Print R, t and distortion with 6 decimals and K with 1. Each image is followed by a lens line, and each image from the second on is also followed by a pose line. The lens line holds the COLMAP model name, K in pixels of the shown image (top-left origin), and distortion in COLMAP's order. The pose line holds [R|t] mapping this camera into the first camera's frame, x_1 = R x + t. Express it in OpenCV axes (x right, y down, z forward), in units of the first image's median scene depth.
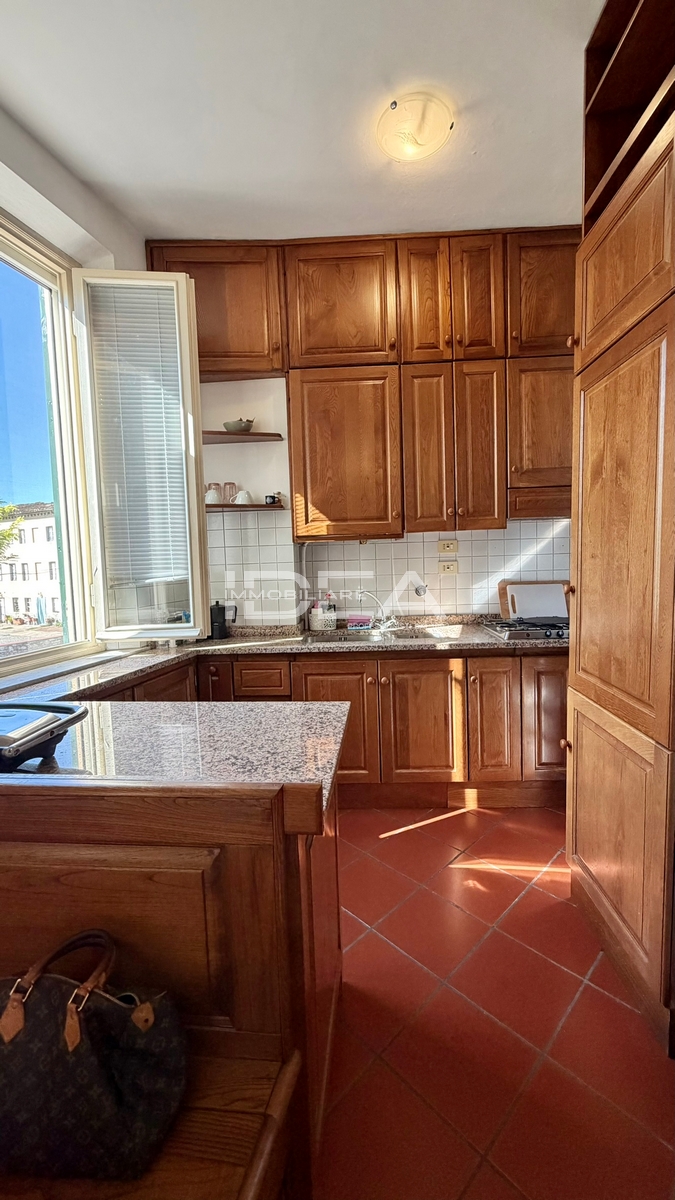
lens RADIAL K [[477.1, 0, 338.8], [0, 477.1, 596.2], [0, 0, 1]] dist [-0.001203, -0.000034]
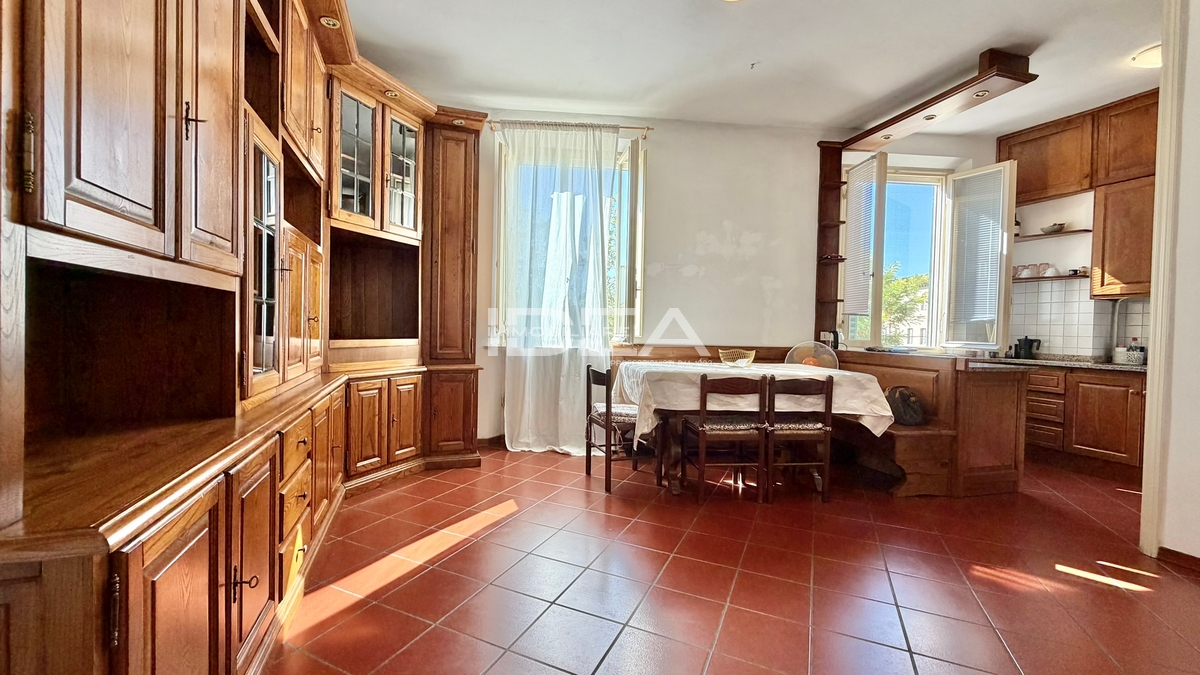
lens RADIAL K [[477.1, 0, 594.4], [0, 477.1, 338.2], [0, 0, 1]] dist [-0.001203, -0.000034]
pose [[0.359716, 0.060763, -0.931081, 0.754990], [-0.106210, 0.994058, 0.023839, 0.139638], [0.926997, 0.090314, 0.364032, -0.990432]]
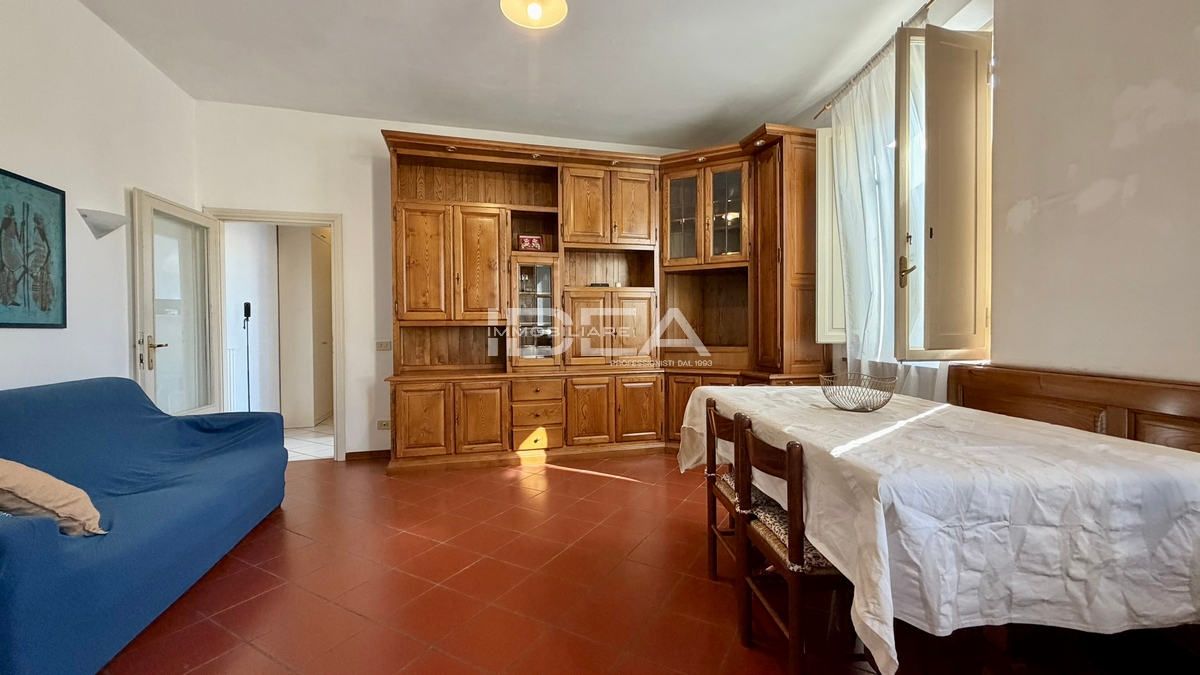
lens RADIAL K [[477.1, 0, 592.6], [0, 477.1, 338.1], [0, 0, 1]] dist [-0.001203, -0.000034]
pose [[-0.956535, 0.045340, -0.288072, 0.233636], [0.017275, 0.994915, 0.099227, 0.036872], [0.291106, 0.089938, -0.952454, 0.360717]]
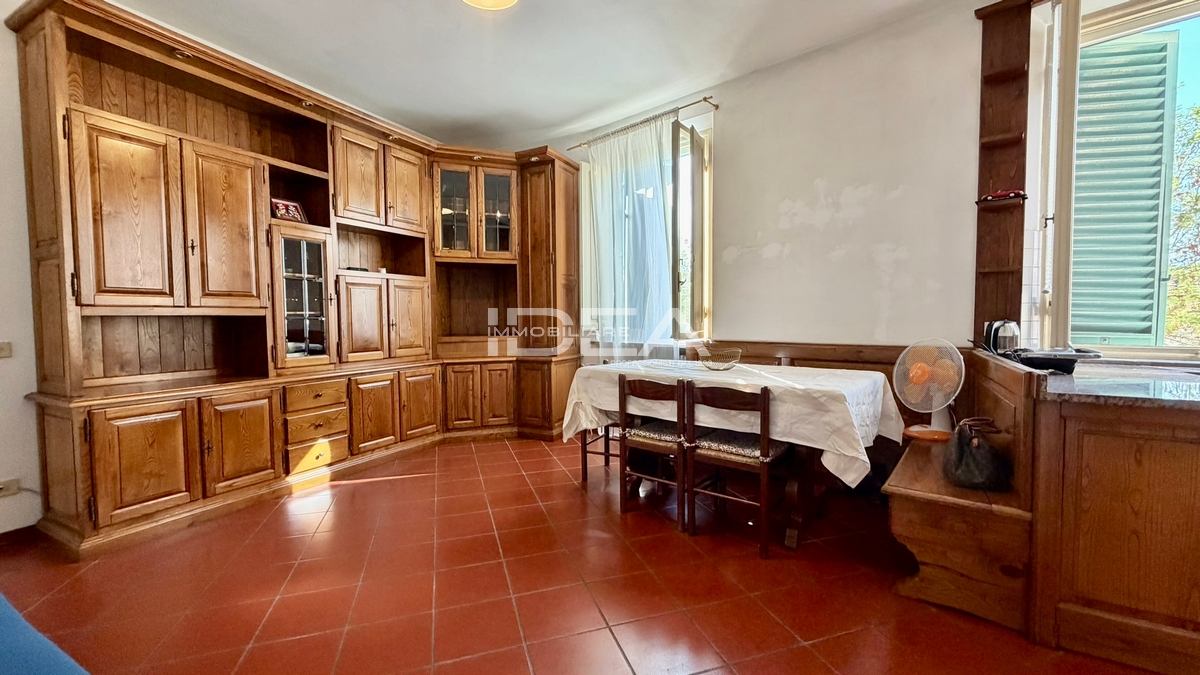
lens RADIAL K [[477.1, 0, 598.5], [0, 477.1, 336.7], [0, 0, 1]] dist [-0.001203, -0.000034]
pose [[-0.428159, 0.073406, -0.900717, 0.766410], [-0.047292, 0.993510, 0.103449, 0.036642], [0.902465, 0.086889, -0.421909, 0.044483]]
